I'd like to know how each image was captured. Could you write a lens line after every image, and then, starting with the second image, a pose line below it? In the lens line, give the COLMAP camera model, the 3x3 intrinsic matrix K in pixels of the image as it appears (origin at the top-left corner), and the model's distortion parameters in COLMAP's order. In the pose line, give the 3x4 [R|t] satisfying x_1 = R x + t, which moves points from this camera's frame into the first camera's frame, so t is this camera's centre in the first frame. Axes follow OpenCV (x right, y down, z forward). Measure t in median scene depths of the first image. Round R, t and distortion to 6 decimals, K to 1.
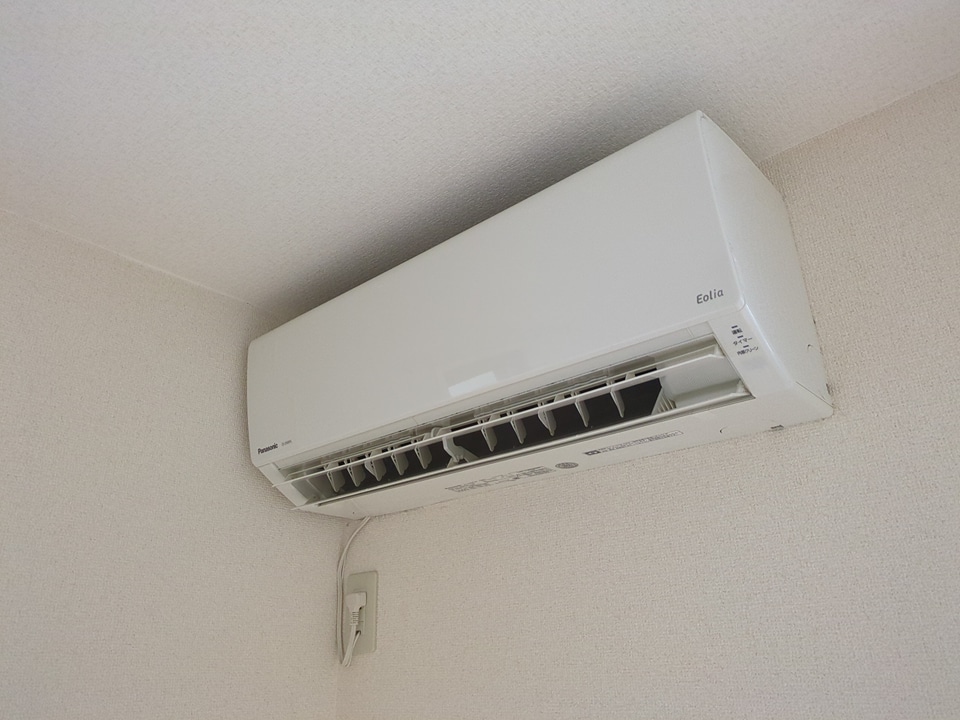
lens RADIAL K [[720.8, 0, 475.1], [0, 720.8, 357.4], [0, 0, 1]] dist [0.029035, -0.025805]
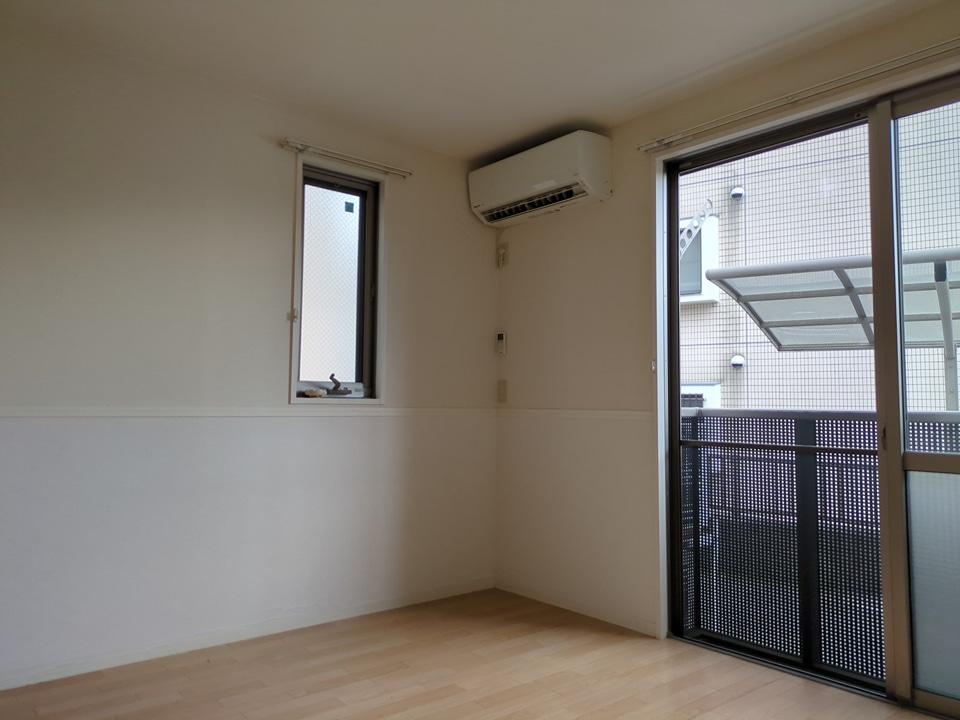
lens RADIAL K [[720.8, 0, 475.1], [0, 720.8, 357.4], [0, 0, 1]] dist [0.029035, -0.025805]
pose [[0.987147, 0.020308, -0.158516, 0.281691], [0.034165, 0.942145, 0.333461, -0.359177], [0.156117, -0.334591, 0.929342, -2.552609]]
